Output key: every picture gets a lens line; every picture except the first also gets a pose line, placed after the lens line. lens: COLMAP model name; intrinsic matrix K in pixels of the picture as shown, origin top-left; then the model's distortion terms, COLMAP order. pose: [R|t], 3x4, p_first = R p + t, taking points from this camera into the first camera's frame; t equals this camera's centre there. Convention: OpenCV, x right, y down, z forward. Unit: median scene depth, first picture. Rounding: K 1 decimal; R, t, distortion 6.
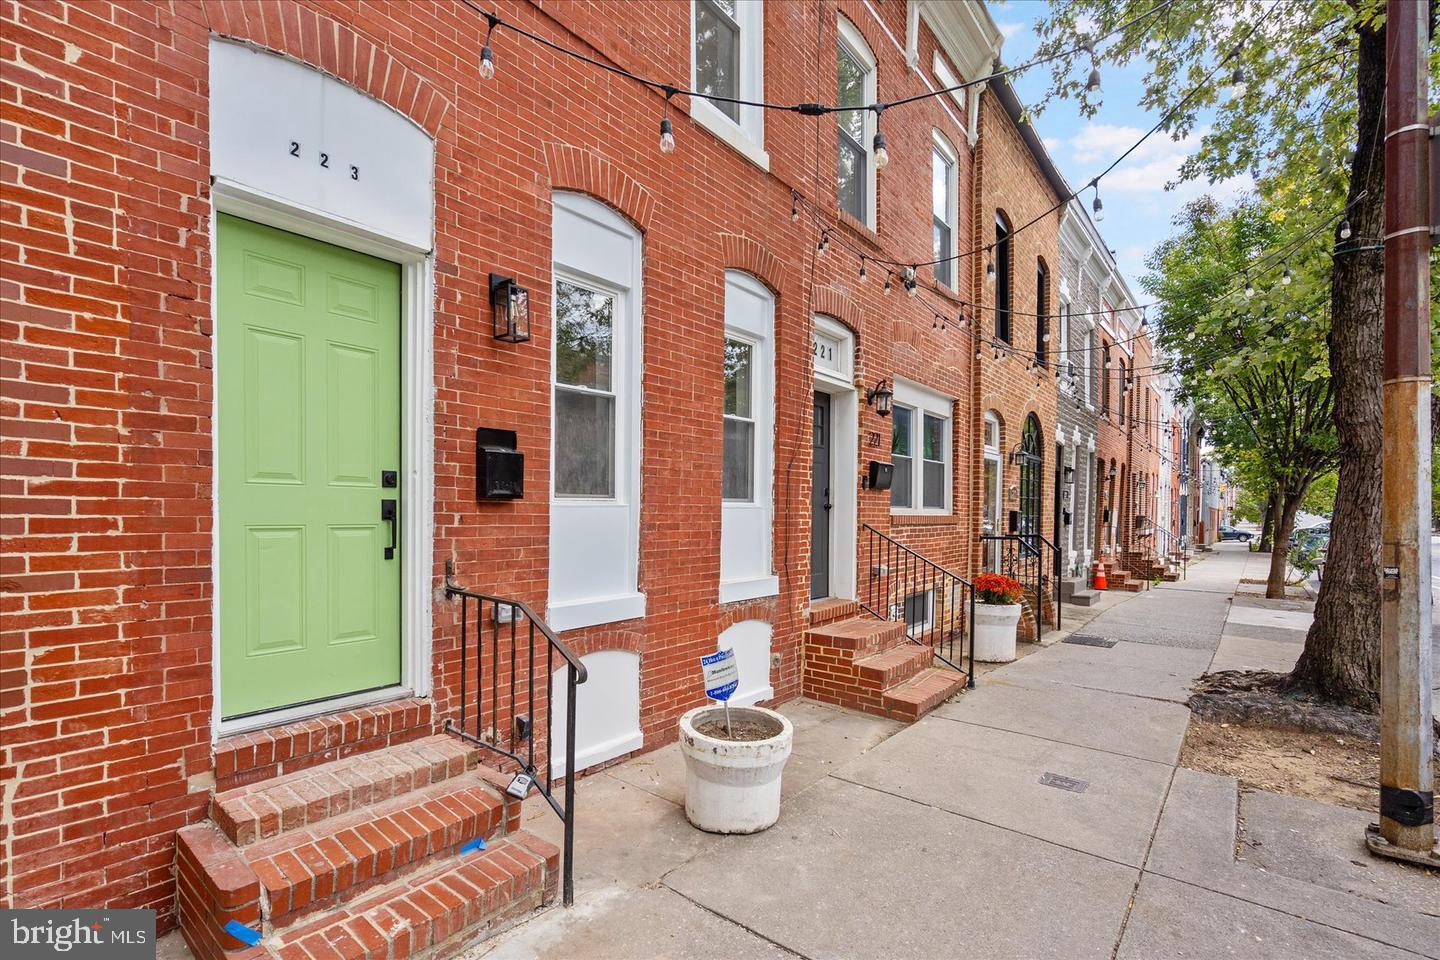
lens RADIAL K [[658.7, 0, 718.8], [0, 658.7, 499.9], [0, 0, 1]] dist [0.000358, 0.000140]
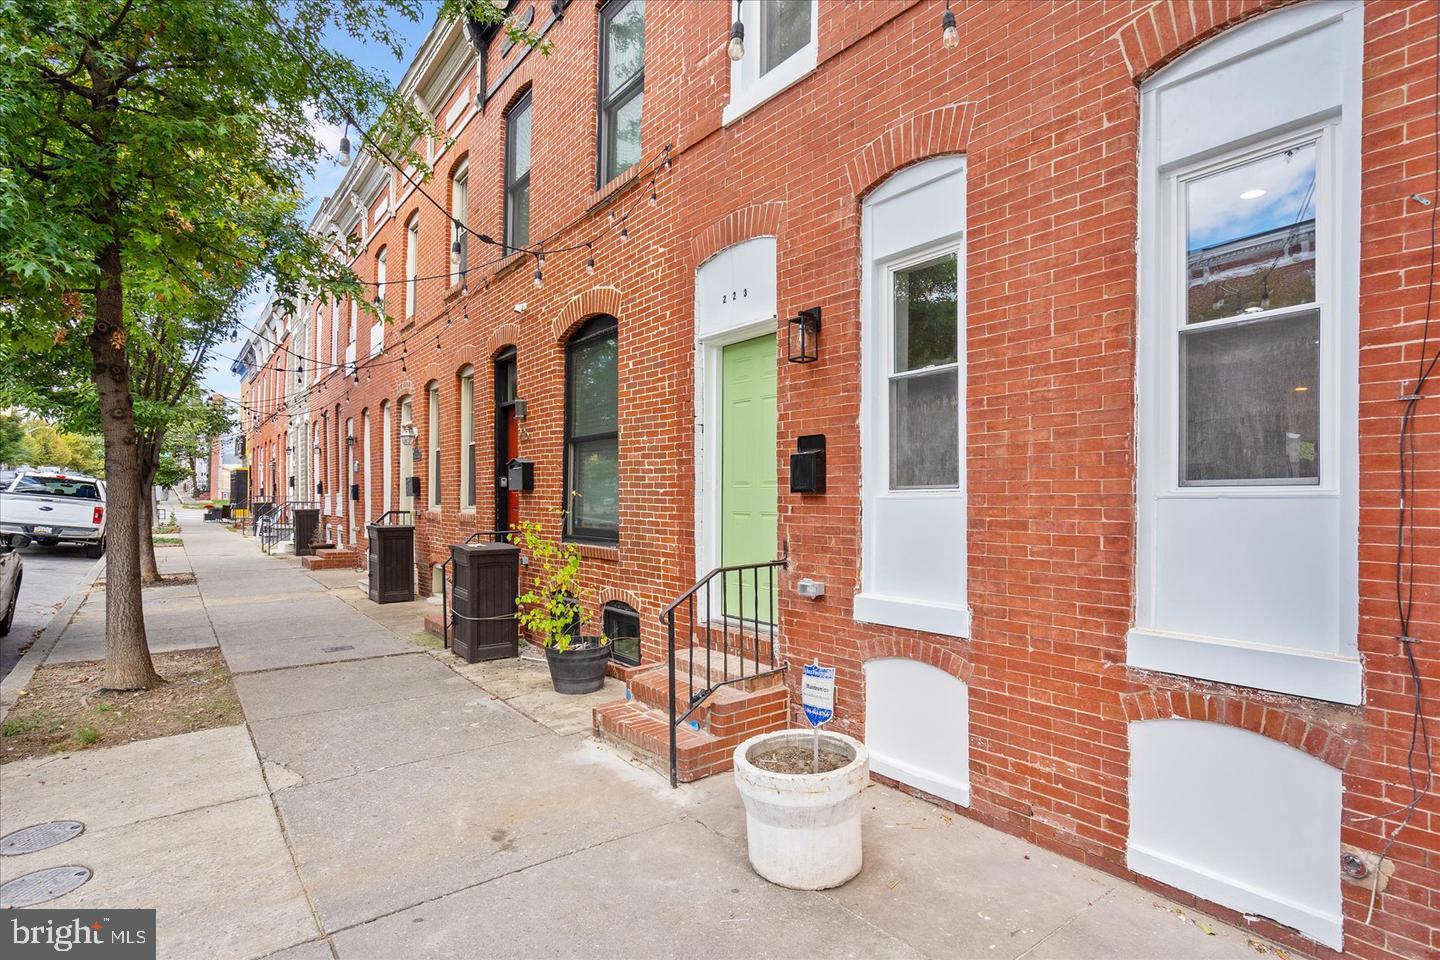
lens RADIAL K [[687.0, 0, 720.0], [0, 687.0, 480.0], [0, 0, 1]] dist [0.000548, 0.000348]
pose [[-0.195218, -0.044474, -0.979751, 0.787361], [0.003619, 0.998932, -0.046065, 0.027165], [0.980753, -0.012539, -0.194848, 0.917735]]
